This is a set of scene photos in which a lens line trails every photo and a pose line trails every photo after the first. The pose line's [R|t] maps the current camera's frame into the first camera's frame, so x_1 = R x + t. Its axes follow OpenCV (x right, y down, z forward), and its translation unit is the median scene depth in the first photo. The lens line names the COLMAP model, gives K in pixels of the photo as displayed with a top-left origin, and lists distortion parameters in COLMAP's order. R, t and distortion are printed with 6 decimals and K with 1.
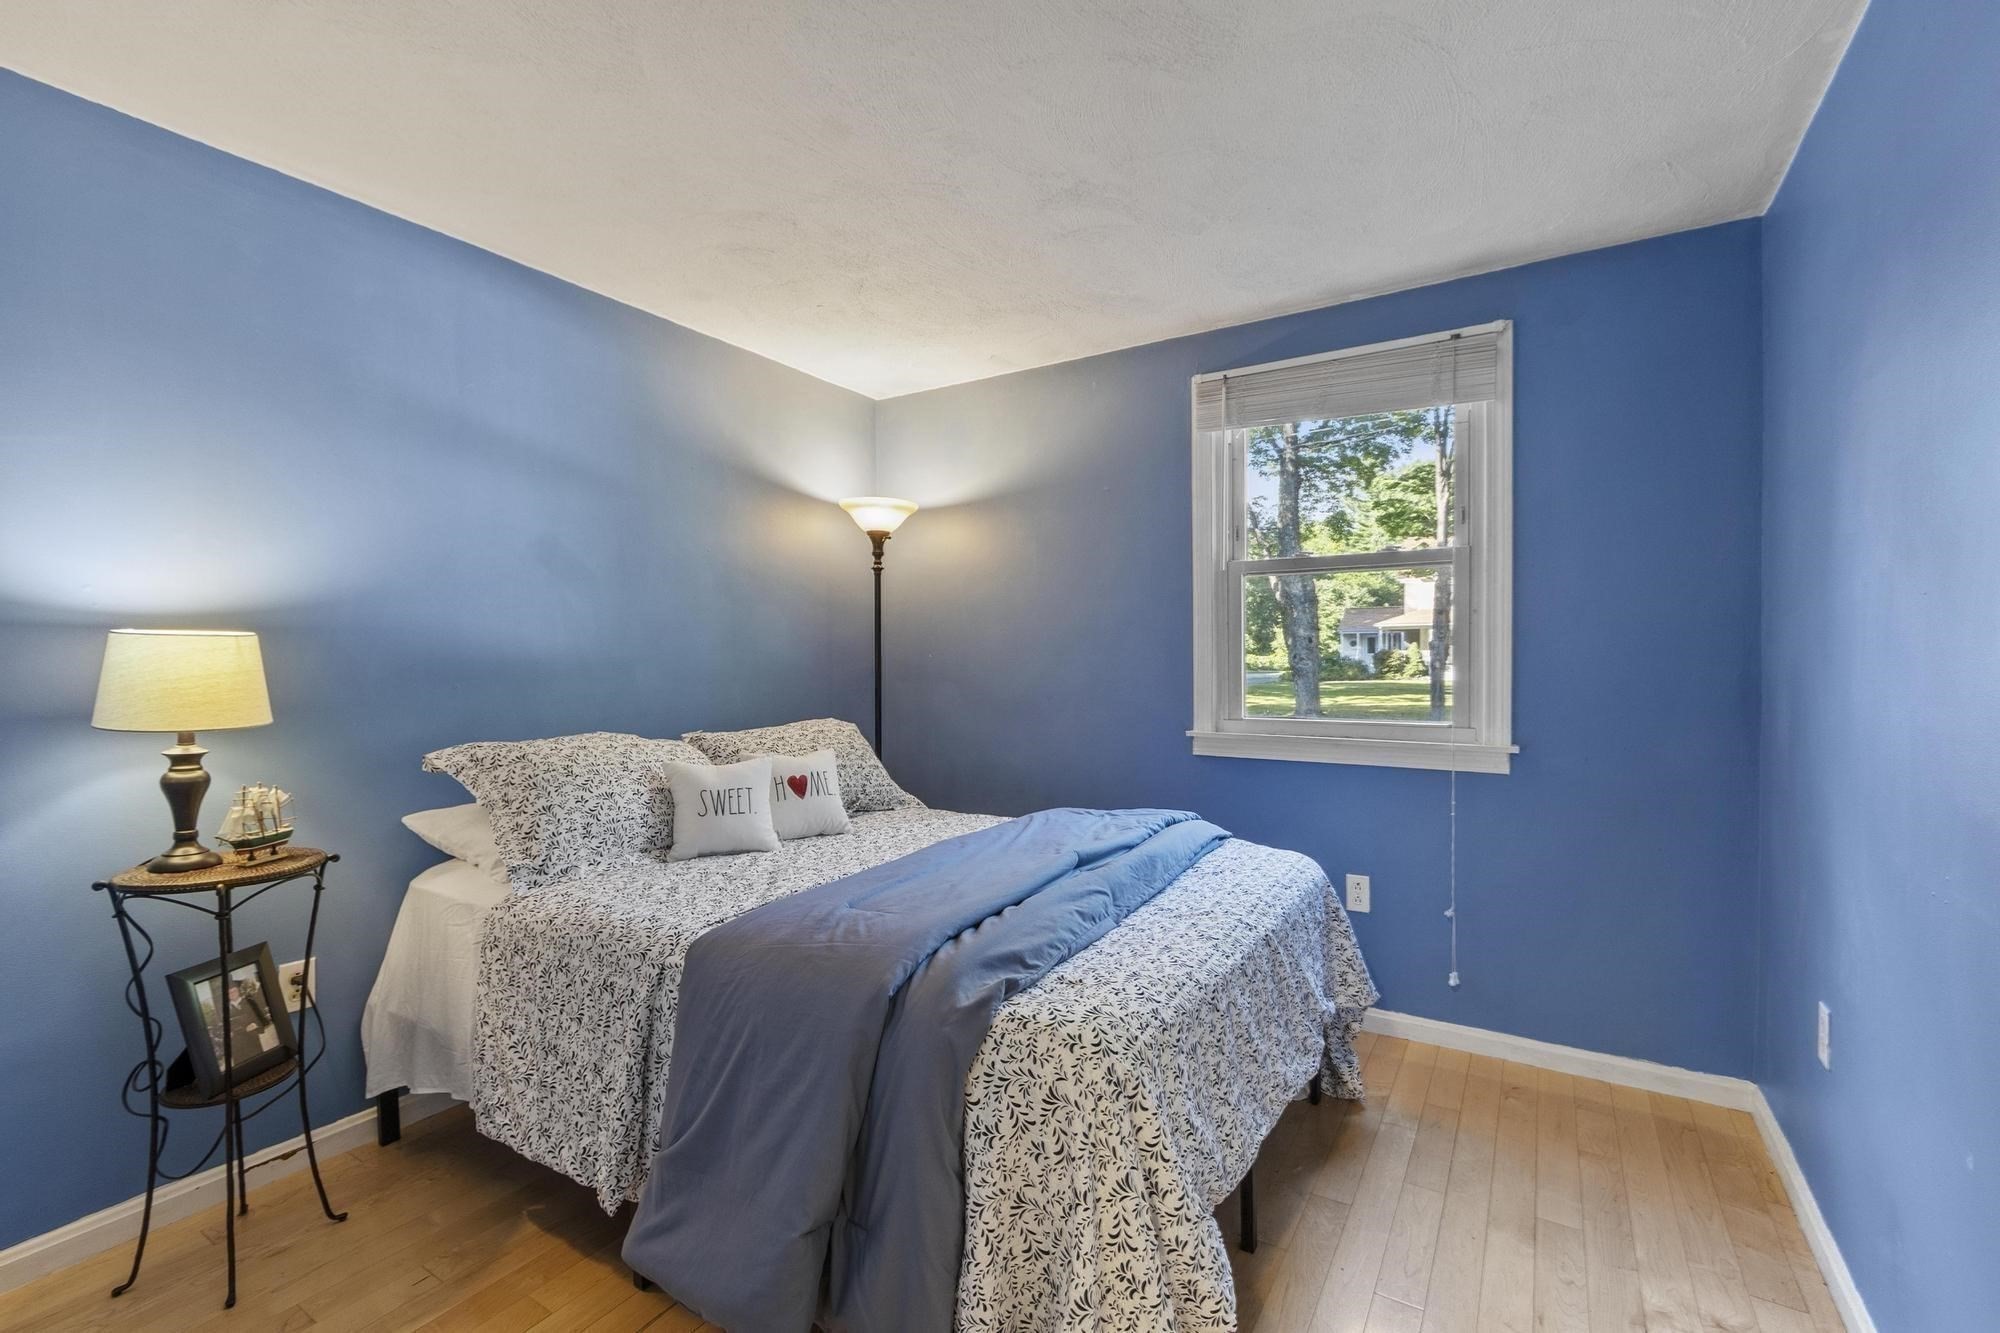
lens RADIAL K [[886.1, 0, 1007.1], [0, 886.1, 673.0], [0, 0, 1]] dist [-0.001368, -0.001319]
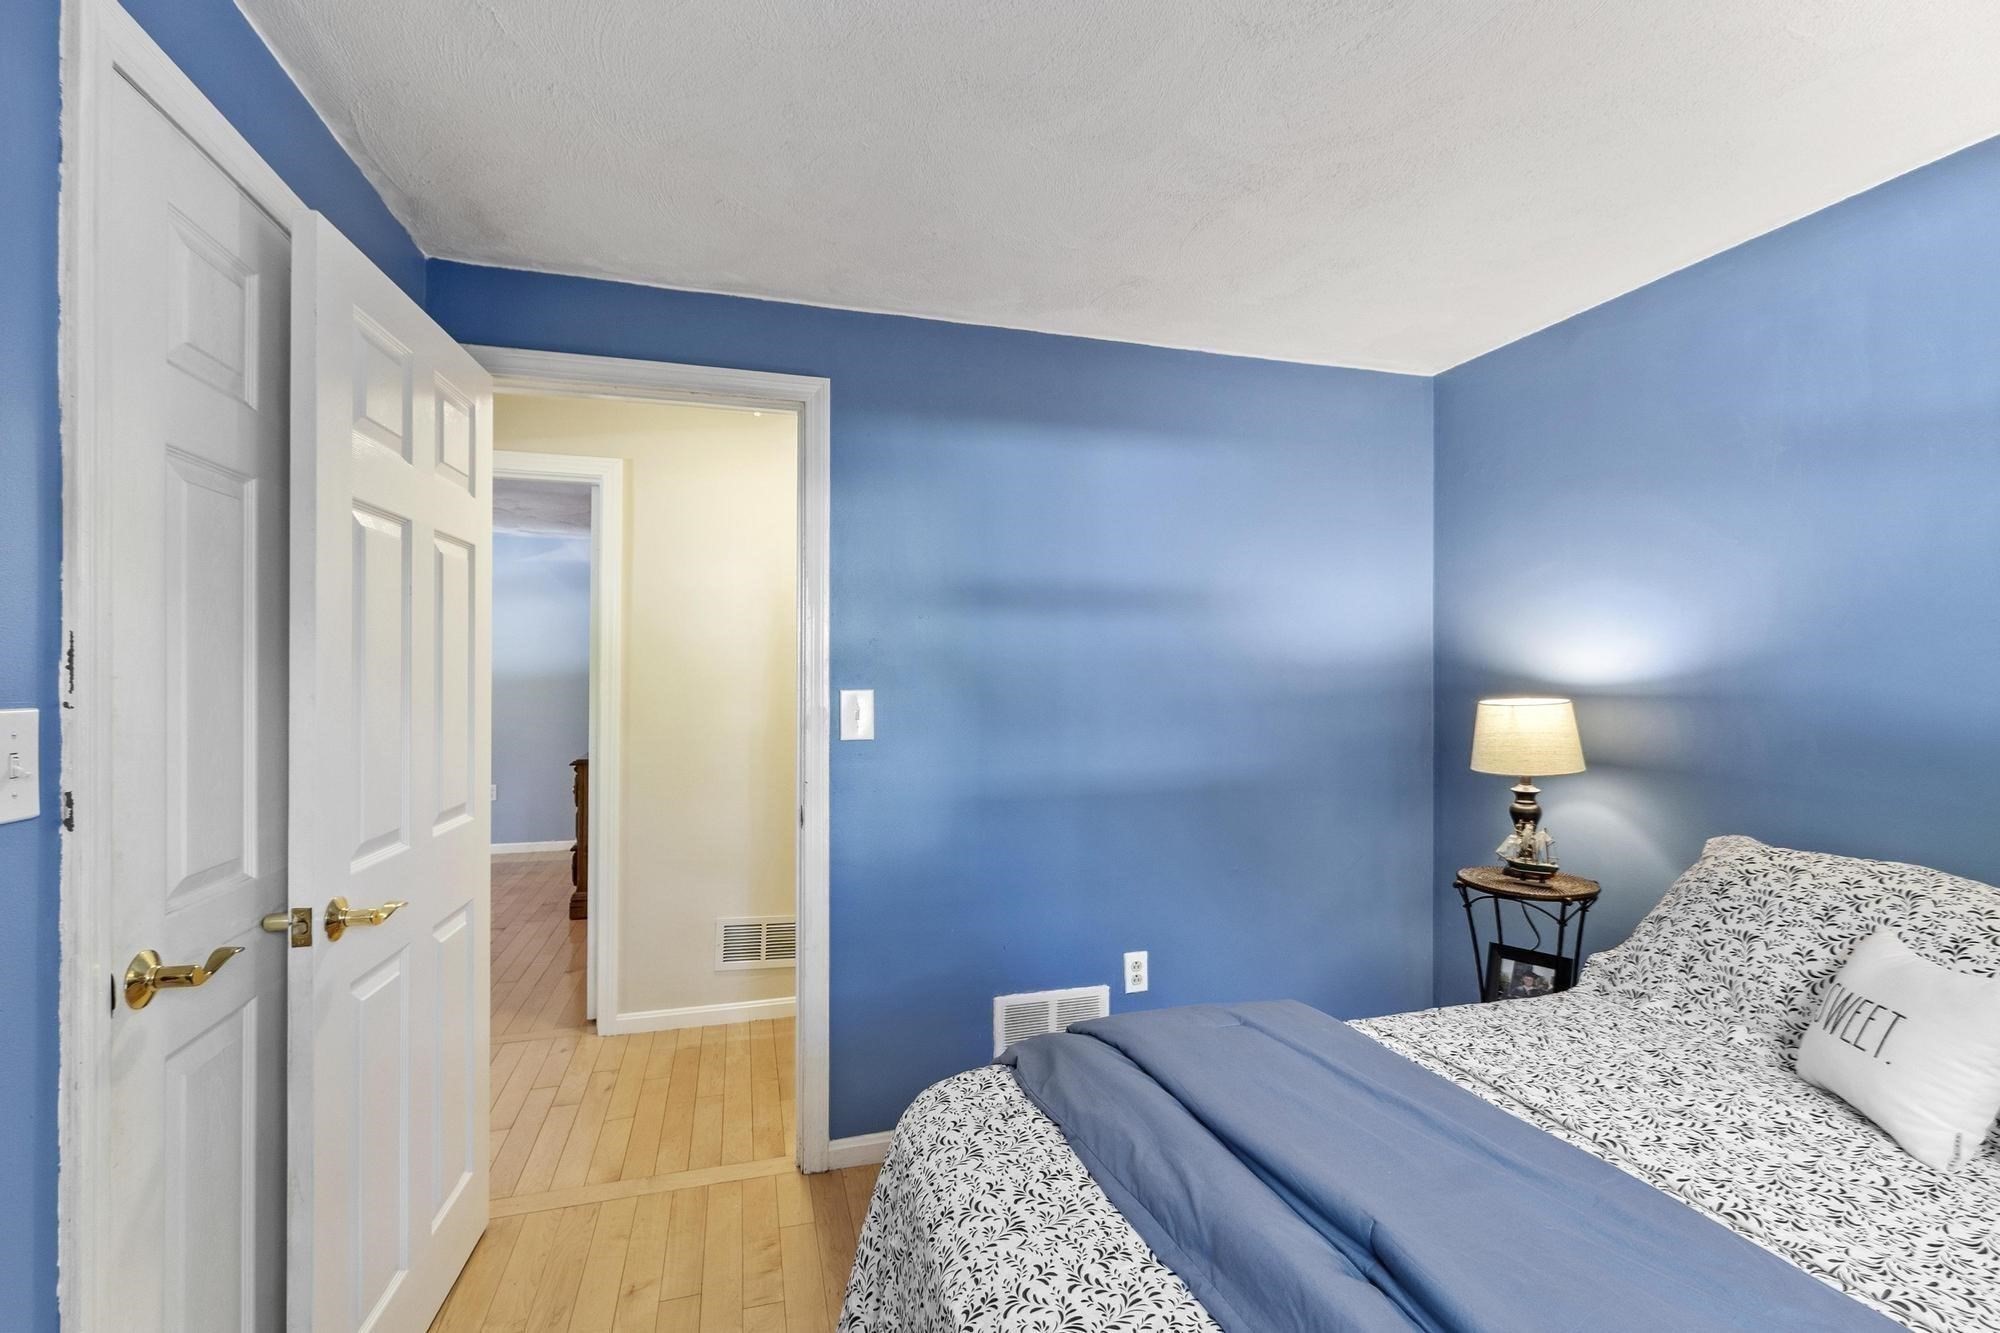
lens RADIAL K [[886.1, 0, 1011.4], [0, 886.1, 670.8], [0, 0, 1]] dist [-0.001368, -0.001319]
pose [[-0.673681, -0.001486, -0.739020, 0.558830], [-0.010711, 0.999913, 0.007753, -0.088273], [0.738944, 0.013139, -0.673638, 1.221188]]
